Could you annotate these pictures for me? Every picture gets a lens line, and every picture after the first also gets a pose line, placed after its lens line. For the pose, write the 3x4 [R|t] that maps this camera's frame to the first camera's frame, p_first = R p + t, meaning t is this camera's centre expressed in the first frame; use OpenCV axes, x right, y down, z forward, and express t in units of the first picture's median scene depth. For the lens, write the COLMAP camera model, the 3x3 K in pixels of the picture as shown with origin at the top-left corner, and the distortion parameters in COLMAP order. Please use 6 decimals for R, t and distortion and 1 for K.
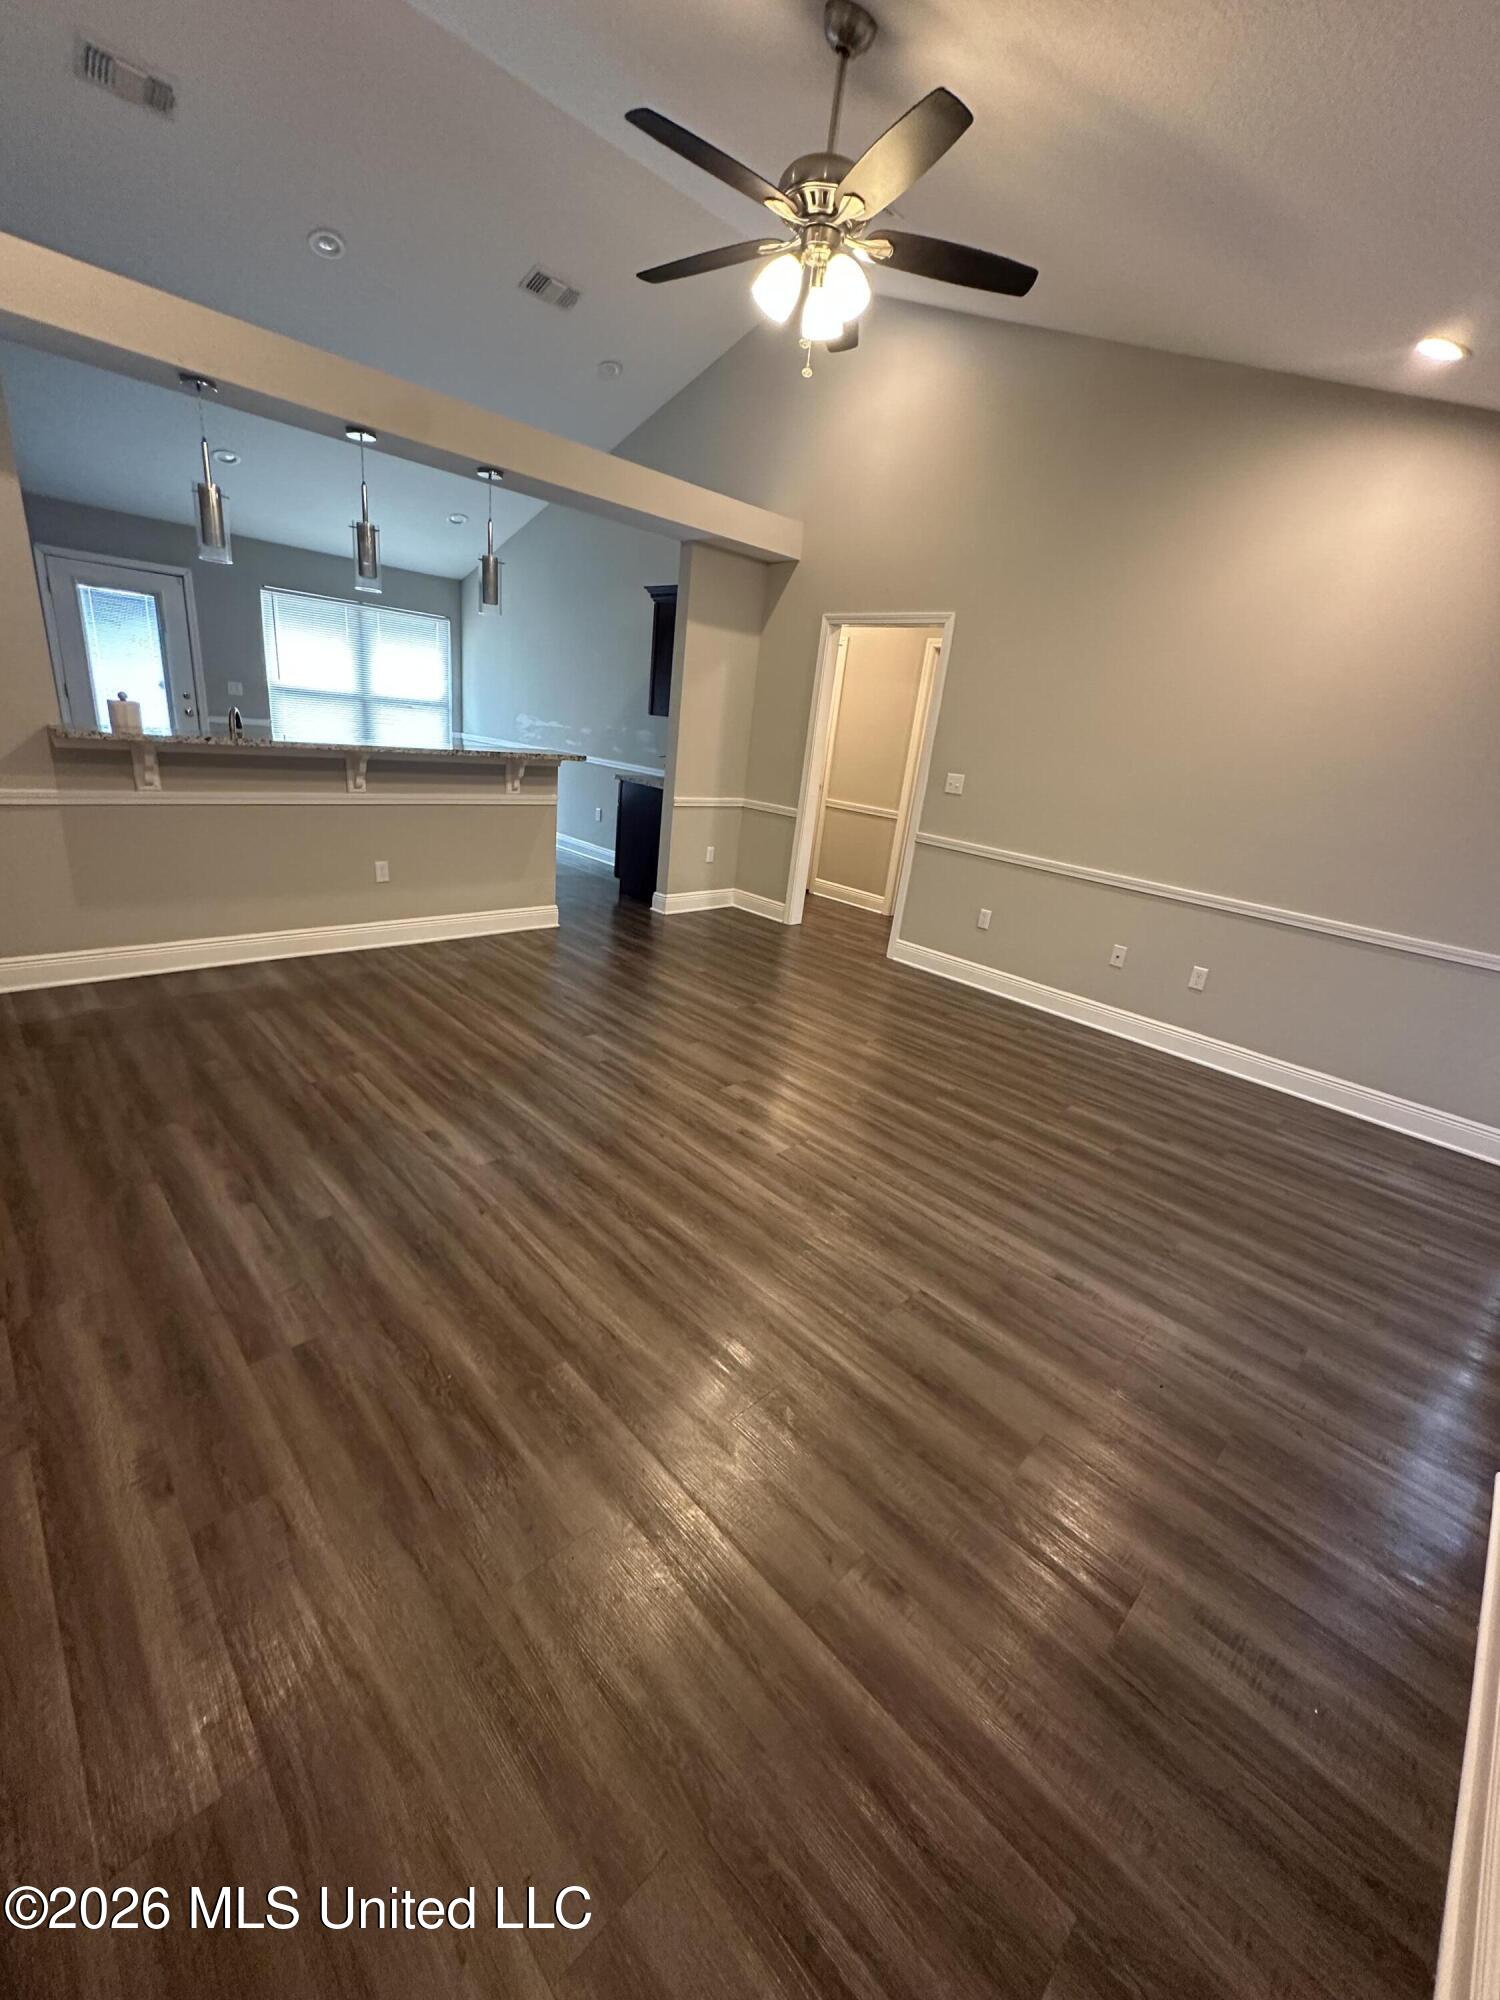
lens RADIAL K [[789.7, 0, 750.0], [0, 789.7, 1000.0], [0, 0, 1]] dist [-0.002823, -0.000639]
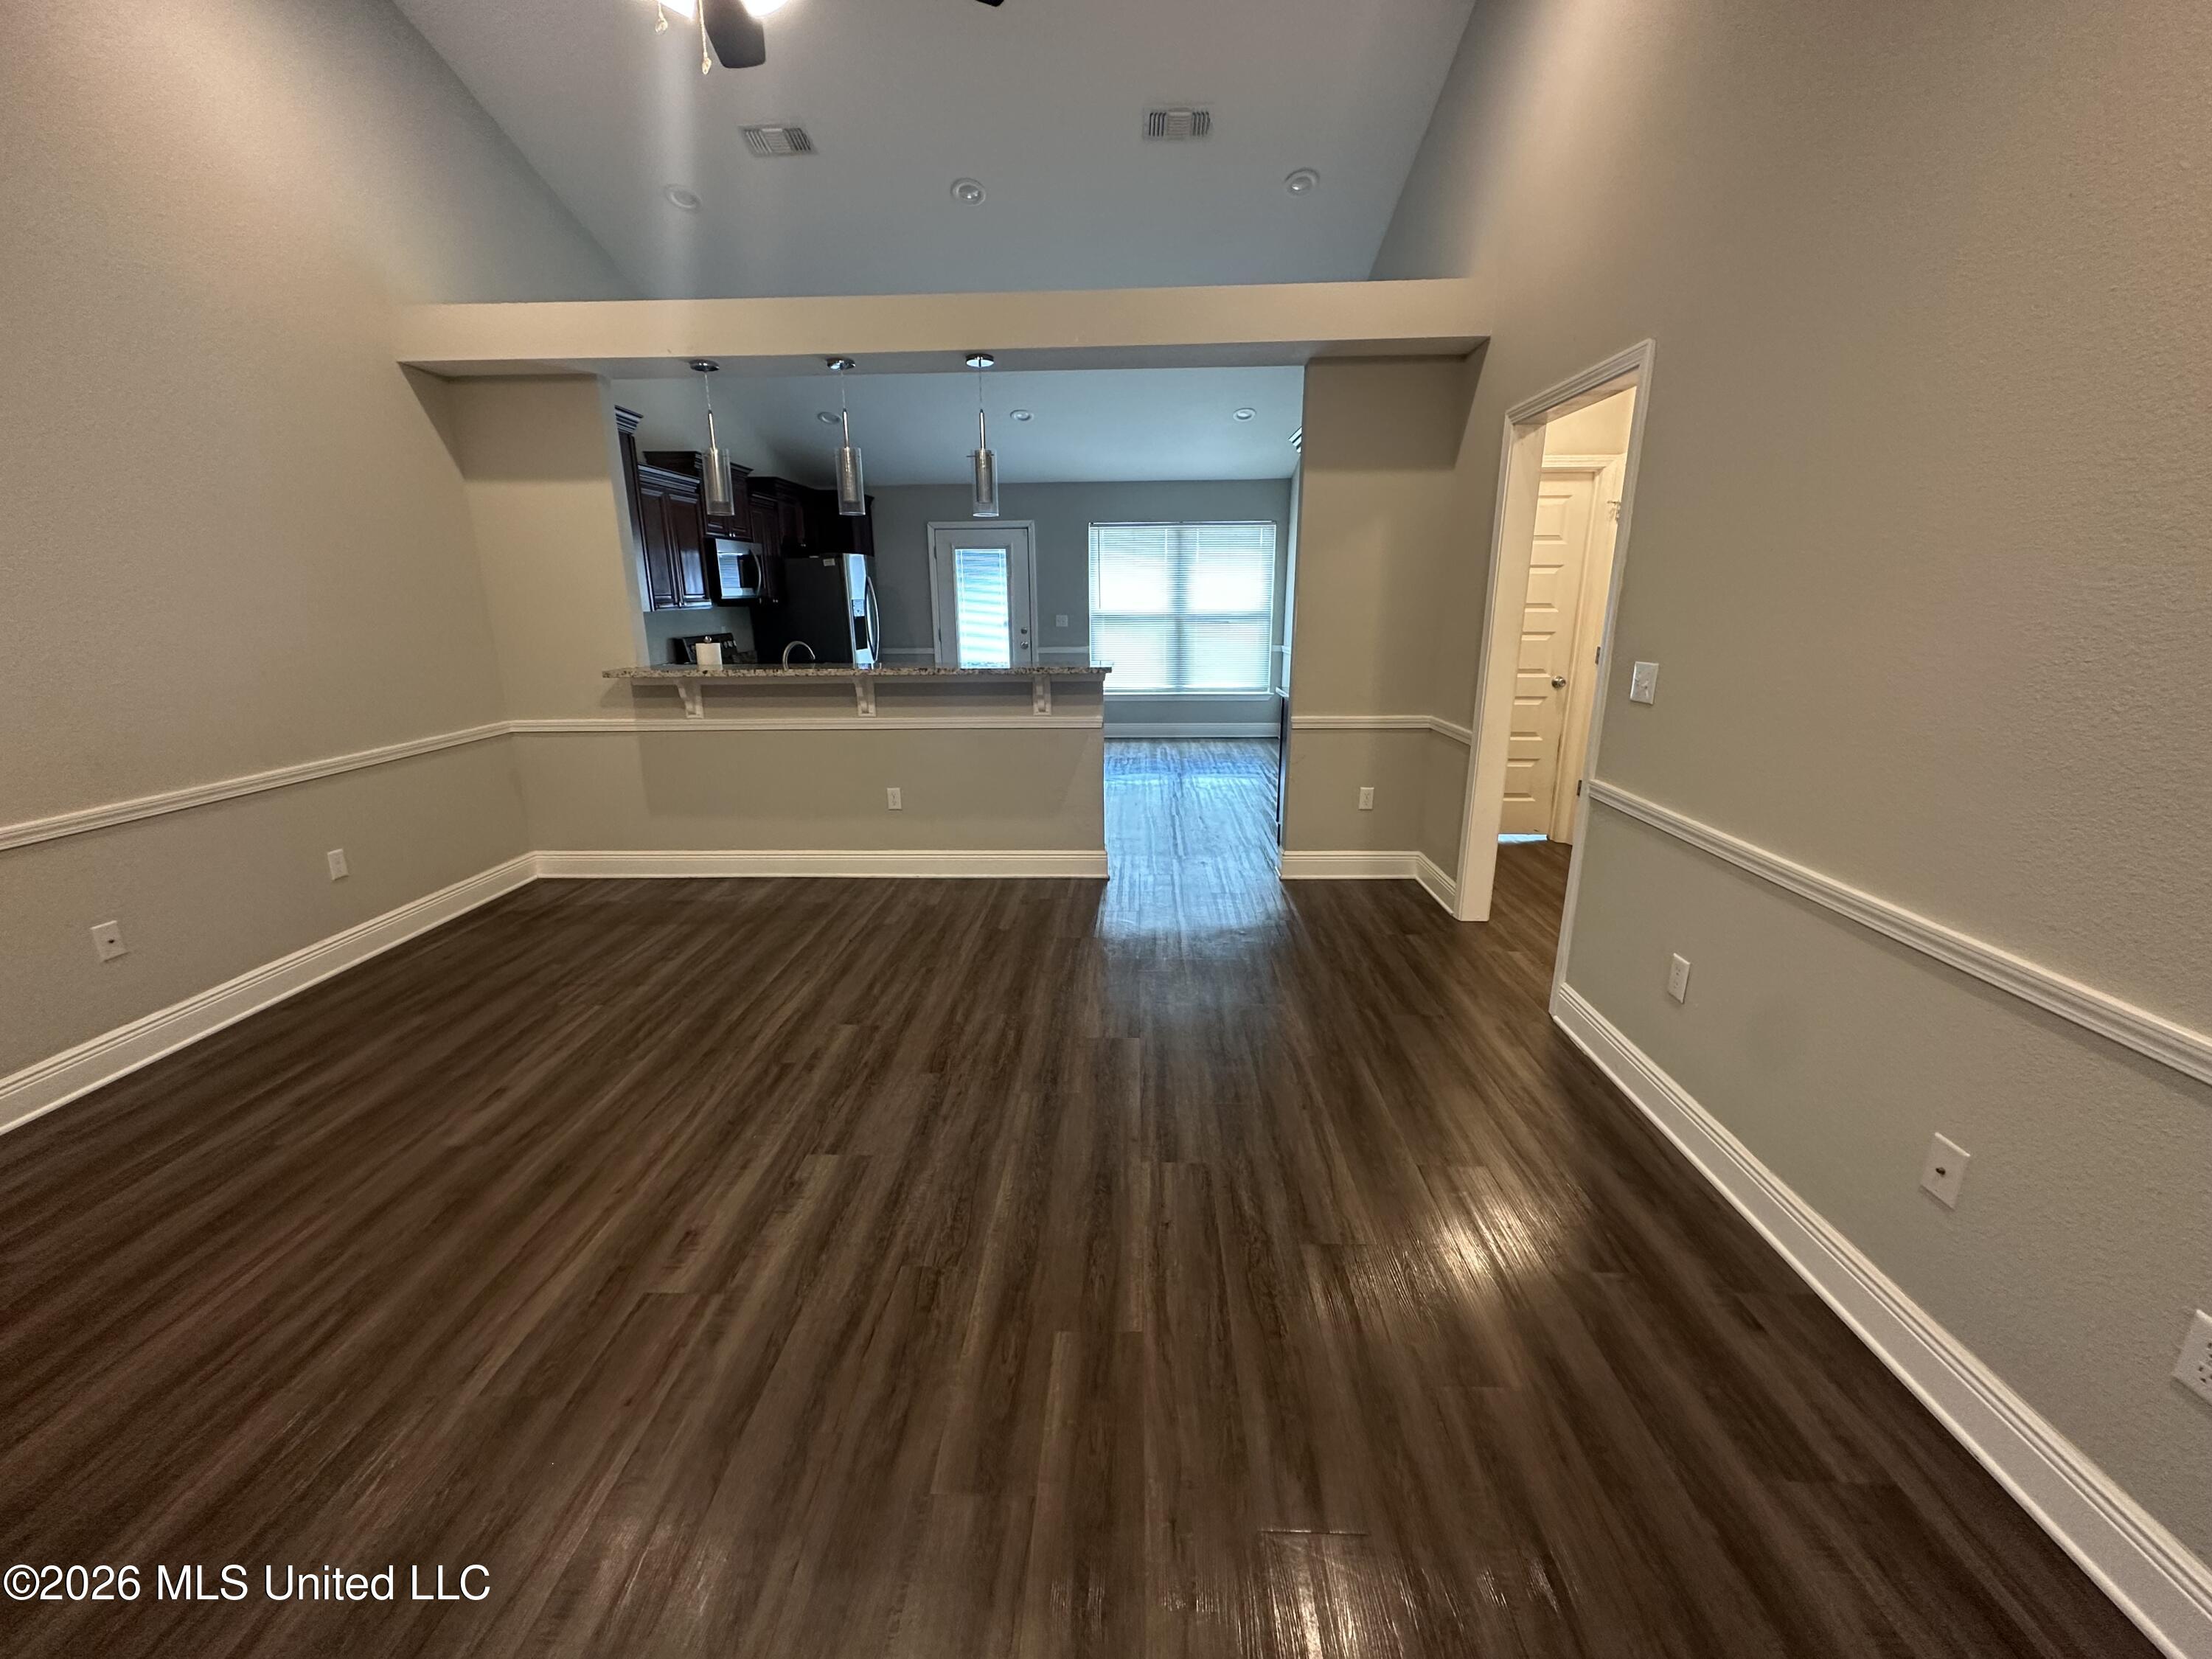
lens RADIAL K [[873.5, 0, 1106.0], [0, 873.5, 829.5], [0, 0, 1]] dist [-0.002823, -0.000639]
pose [[0.686588, 0.080920, -0.722530, 0.496857], [-0.167295, 0.984704, -0.048690, -0.125132], [0.707538, 0.154305, 0.689623, 0.494397]]
